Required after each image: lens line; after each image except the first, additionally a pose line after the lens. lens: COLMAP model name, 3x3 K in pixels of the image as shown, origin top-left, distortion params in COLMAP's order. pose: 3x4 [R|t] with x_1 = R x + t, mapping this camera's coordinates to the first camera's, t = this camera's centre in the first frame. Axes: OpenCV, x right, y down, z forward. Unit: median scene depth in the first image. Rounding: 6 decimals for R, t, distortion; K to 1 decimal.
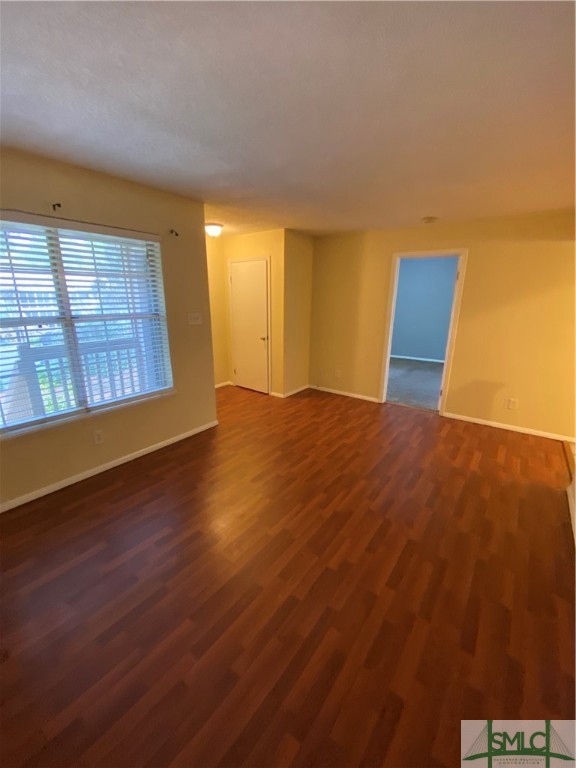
lens RADIAL K [[311.2, 0, 285.9], [0, 311.2, 381.0], [0, 0, 1]] dist [0.024375, -0.023003]
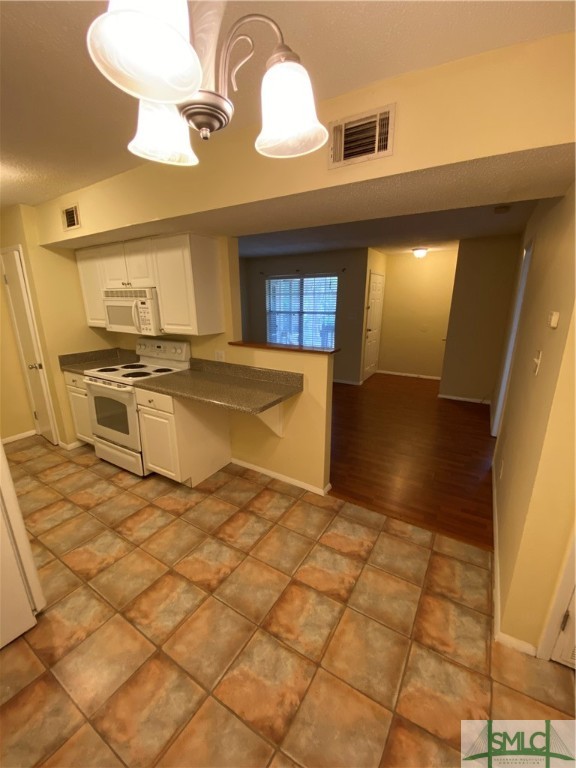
lens RADIAL K [[311.2, 0, 285.9], [0, 311.2, 381.0], [0, 0, 1]] dist [0.024375, -0.023003]
pose [[0.076861, 0.247851, -0.965745, 1.852132], [-0.254947, 0.941294, 0.221285, -0.194858], [0.963896, 0.229205, 0.135537, 0.642975]]
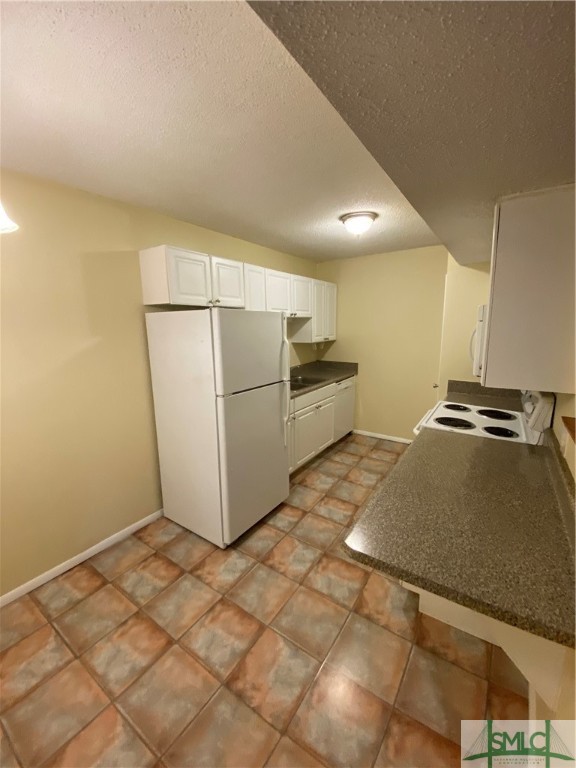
lens RADIAL K [[311.2, 0, 285.9], [0, 311.2, 381.0], [0, 0, 1]] dist [0.024375, -0.023003]
pose [[-0.999421, 0.018028, -0.028859, 1.186143], [0.003789, 0.901804, 0.432129, -0.288234], [0.033815, 0.431770, -0.901350, 0.956630]]
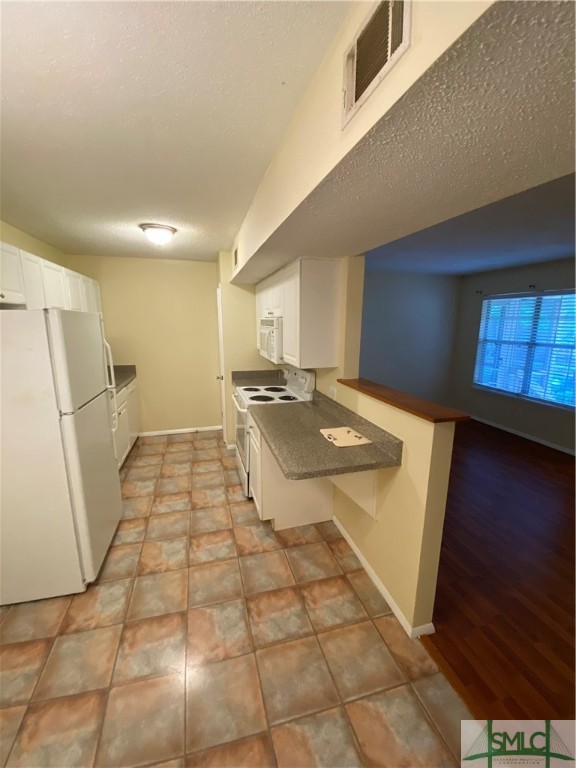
lens RADIAL K [[311.2, 0, 285.9], [0, 311.2, 381.0], [0, 0, 1]] dist [0.024375, -0.023003]
pose [[-0.616600, 0.142842, -0.774210, 1.554765], [-0.211022, 0.917431, 0.337329, -0.301534], [0.758469, 0.371372, -0.535545, 0.941104]]
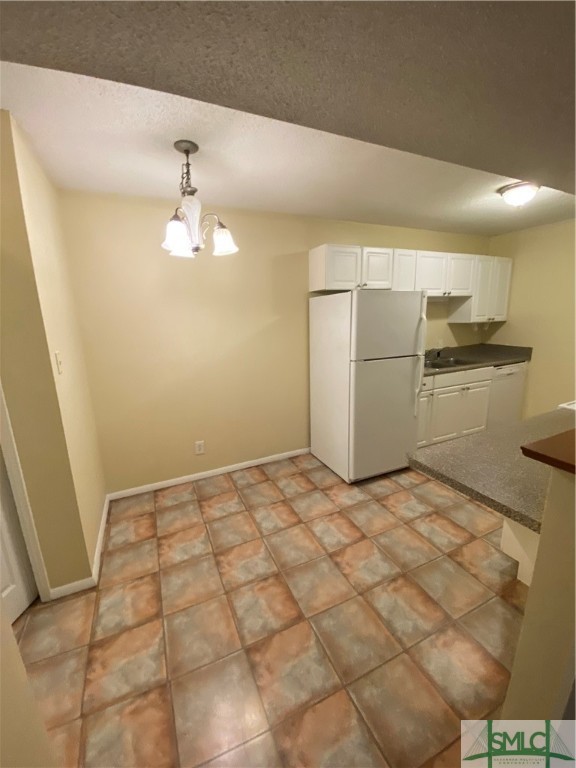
lens RADIAL K [[311.2, 0, 285.9], [0, 311.2, 381.0], [0, 0, 1]] dist [0.024375, -0.023003]
pose [[-0.871466, -0.077355, 0.484317, 1.030428], [0.156746, 0.891768, 0.424477, -0.313838], [-0.464734, 0.445832, -0.765020, 1.150481]]
